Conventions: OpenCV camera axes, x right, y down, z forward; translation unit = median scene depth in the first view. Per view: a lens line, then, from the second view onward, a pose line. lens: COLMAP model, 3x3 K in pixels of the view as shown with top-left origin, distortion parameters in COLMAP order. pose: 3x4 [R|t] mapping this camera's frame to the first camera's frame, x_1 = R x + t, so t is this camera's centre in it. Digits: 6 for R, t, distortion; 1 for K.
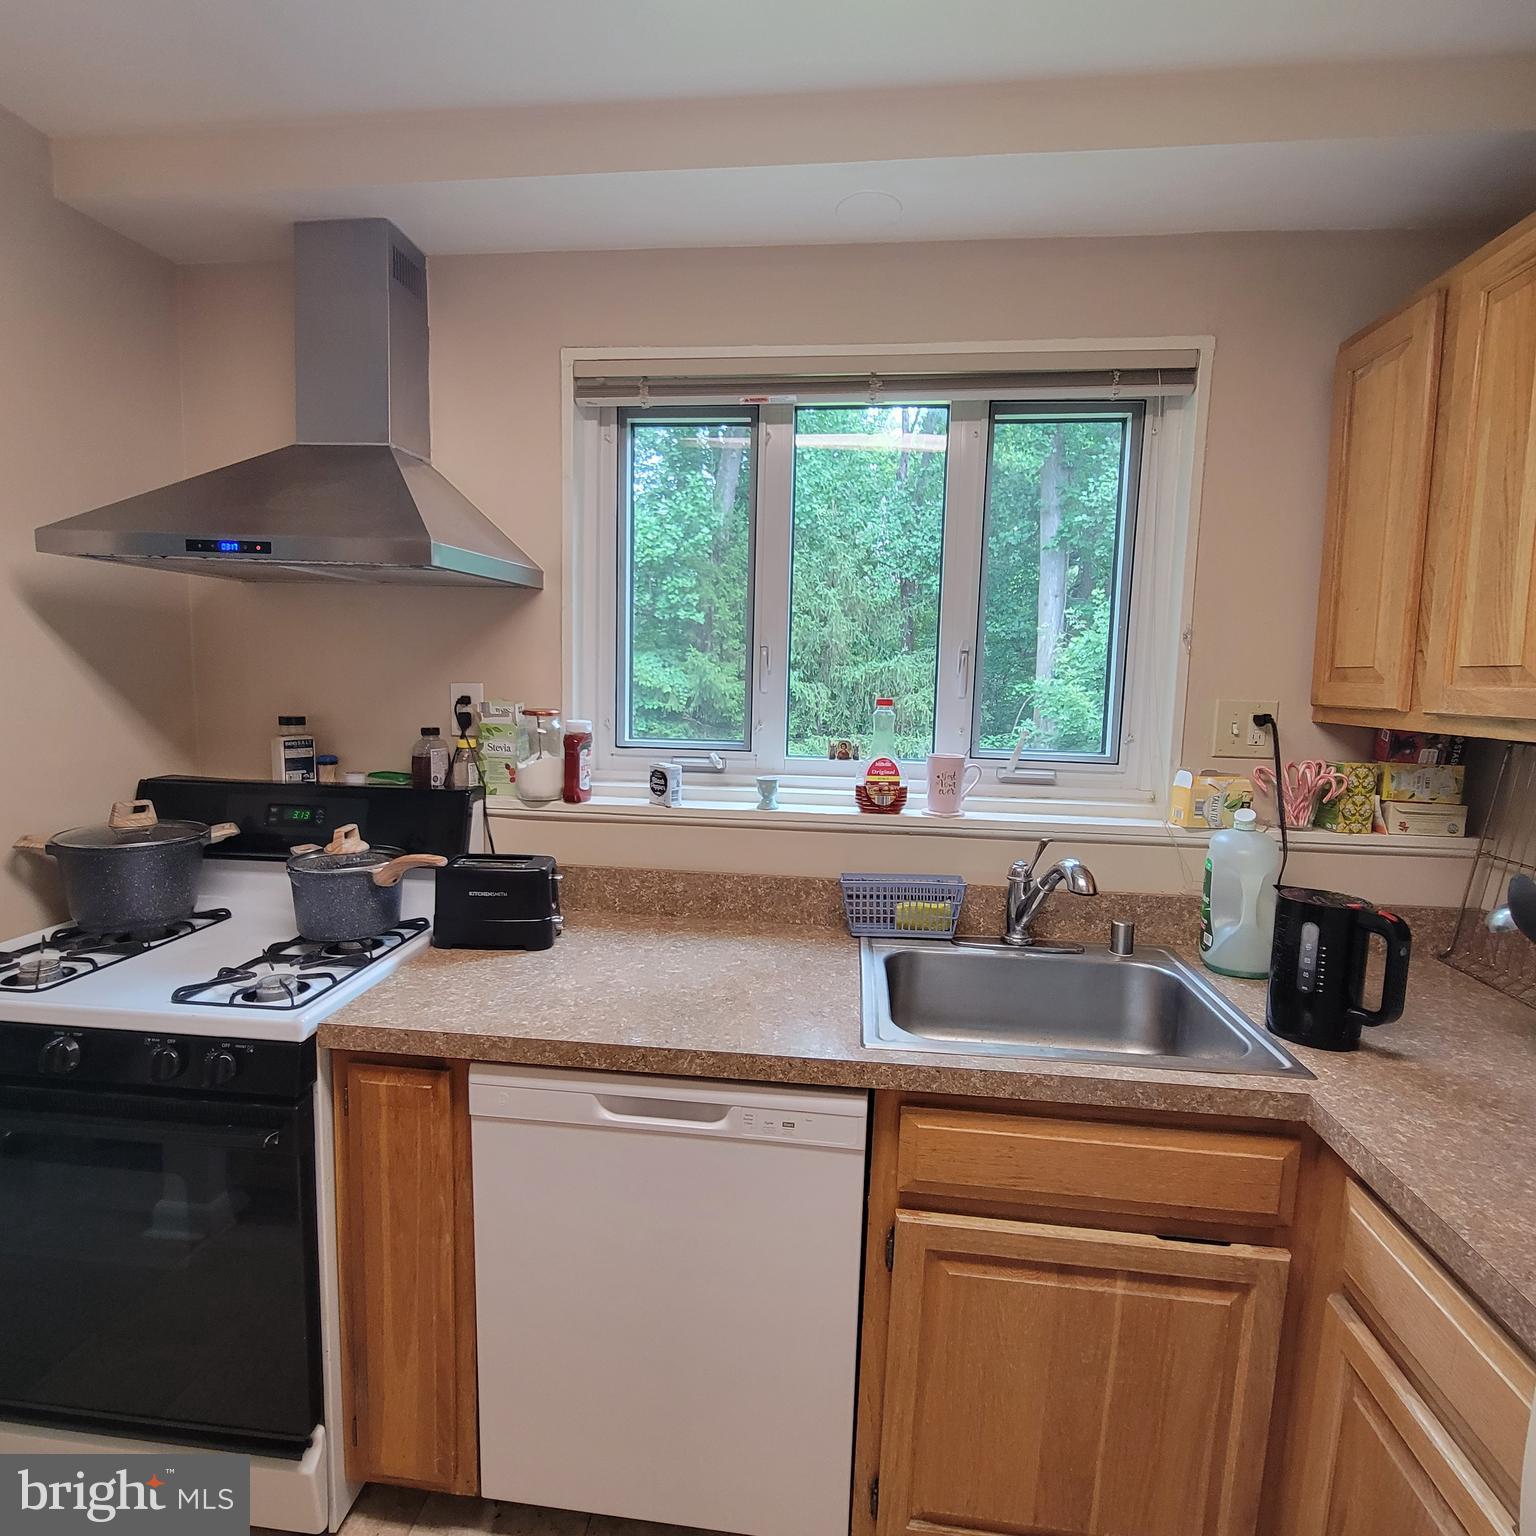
lens RADIAL K [[838.6, 0, 764.1], [0, 838.6, 764.5], [0, 0, 1]] dist [0.004222, -0.003987]
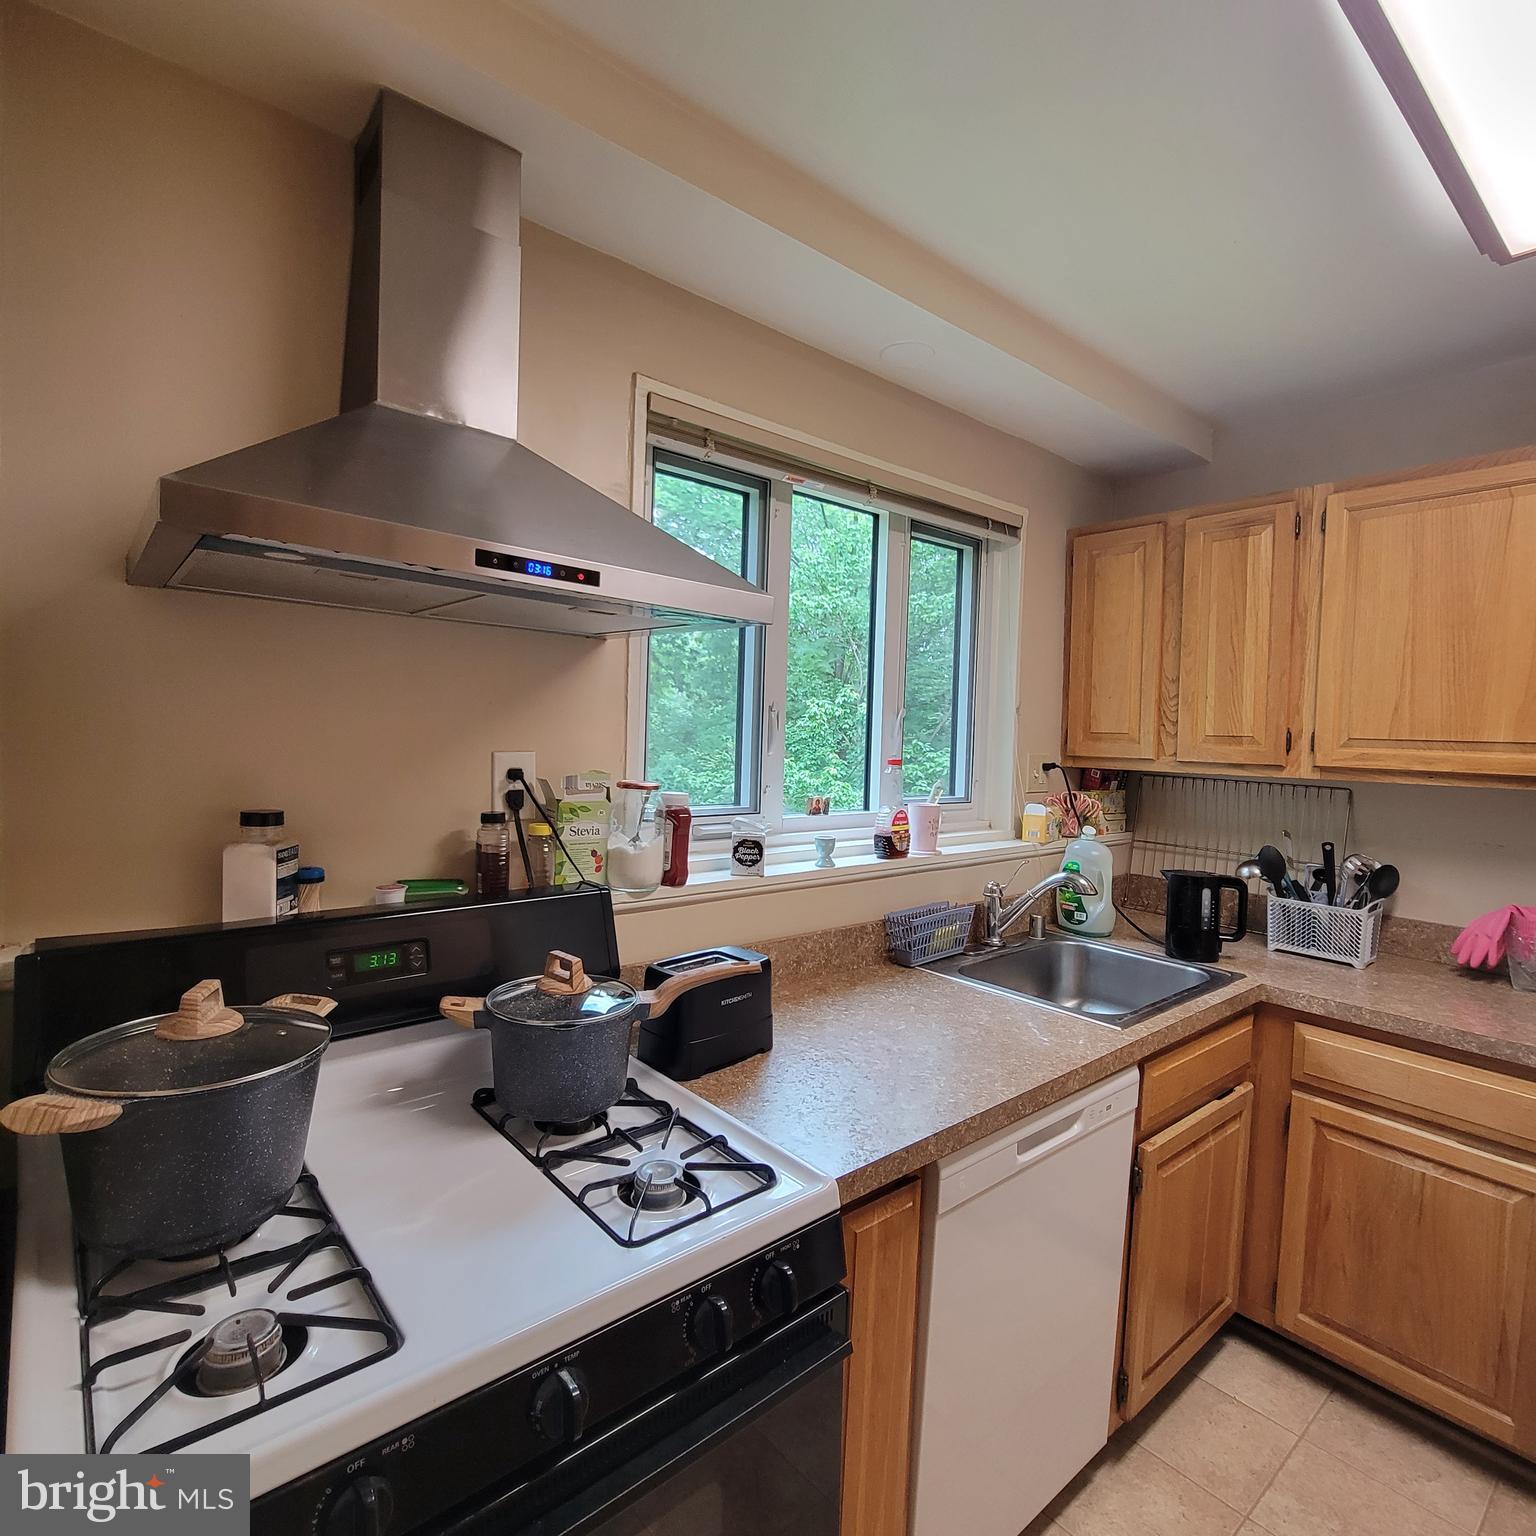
lens RADIAL K [[838.6, 0, 764.4], [0, 838.6, 763.7], [0, 0, 1]] dist [0.004222, -0.003987]
pose [[0.688907, -0.031277, 0.724175, -0.825027], [0.066222, 0.997606, -0.019910, -0.060668], [-0.721819, 0.061672, 0.689329, 0.326858]]
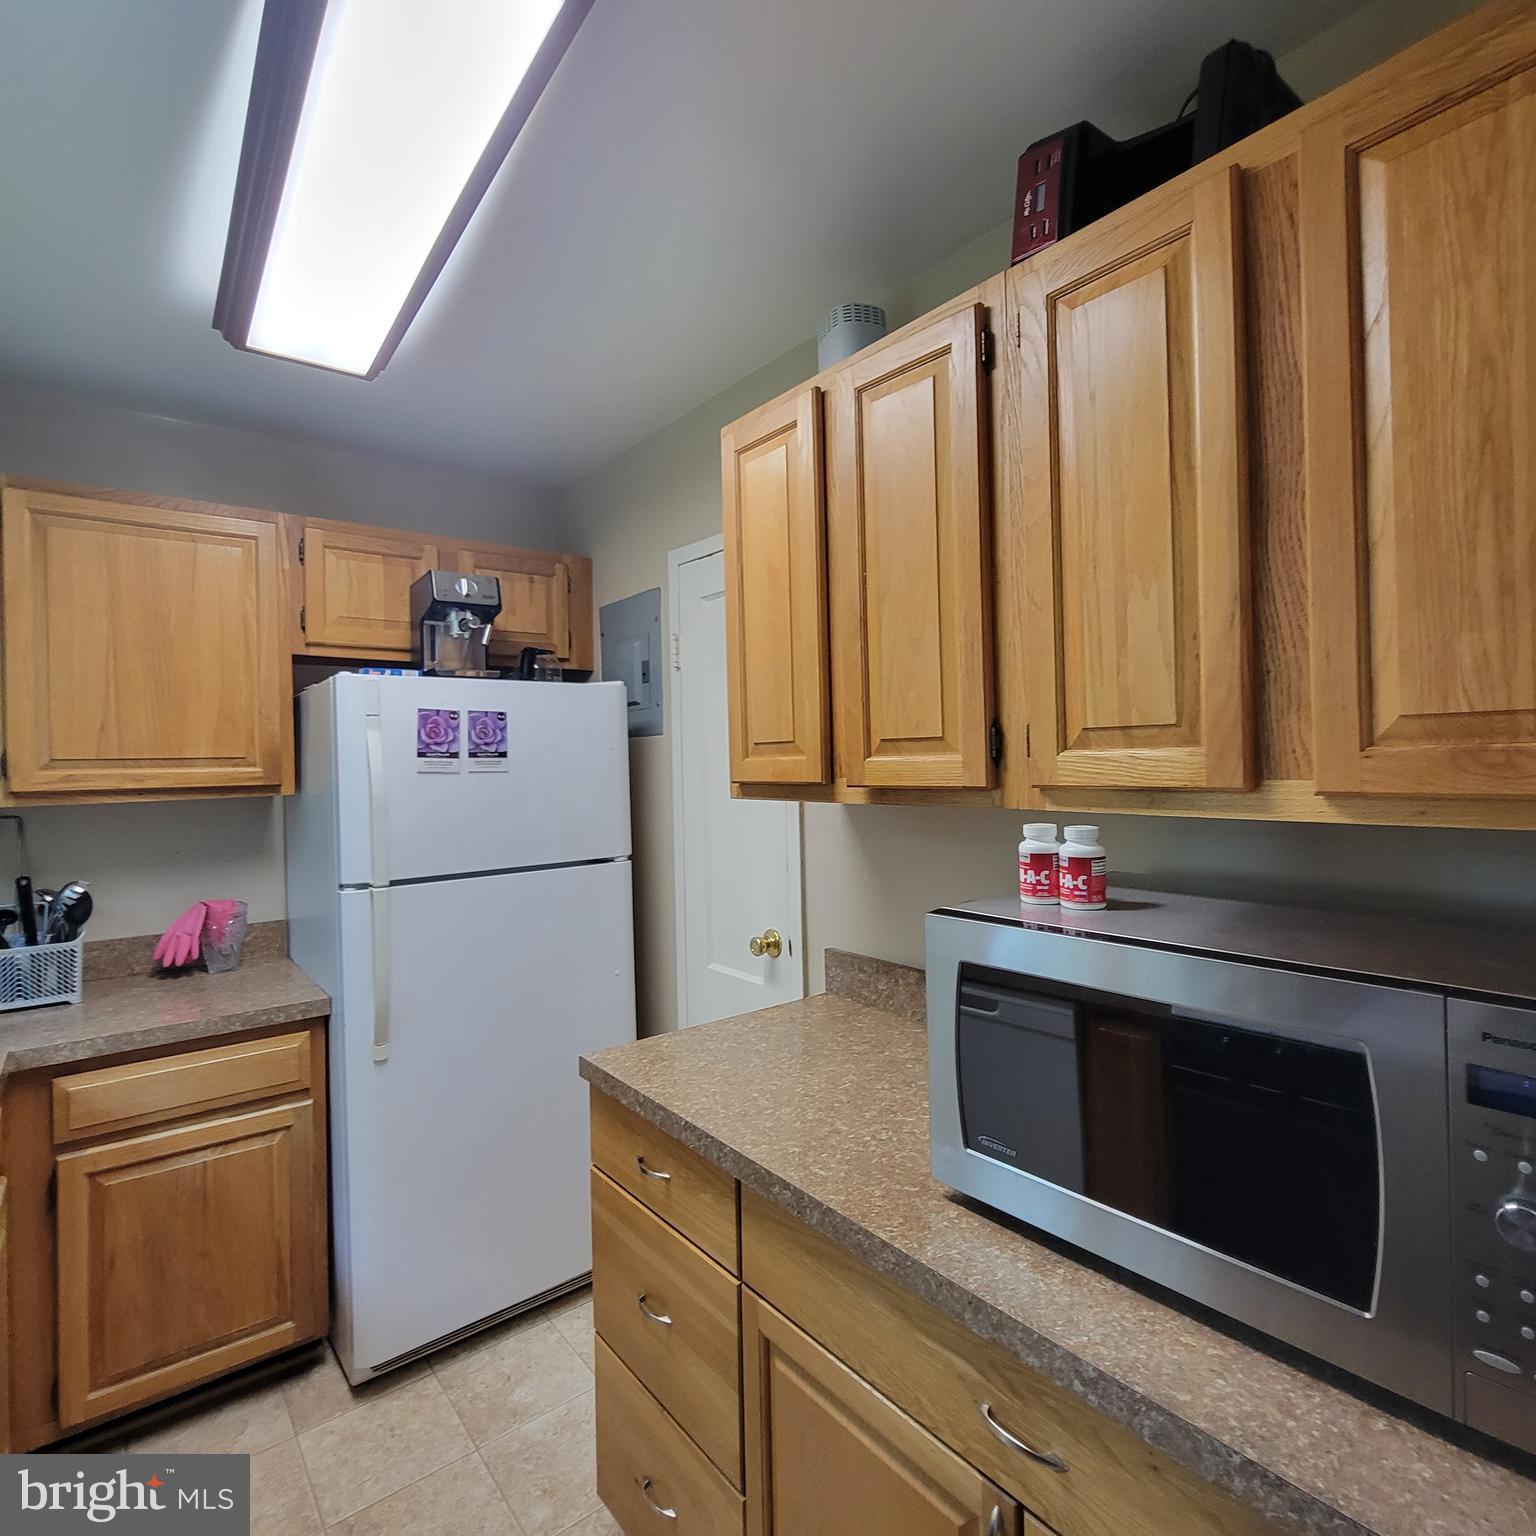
lens RADIAL K [[838.6, 0, 764.9], [0, 838.6, 760.9], [0, 0, 1]] dist [0.004222, -0.003987]
pose [[-0.703185, -0.007238, 0.710970, -0.831930], [0.084663, 0.991981, 0.093835, -0.086388], [-0.705948, 0.126177, -0.696934, 0.637419]]
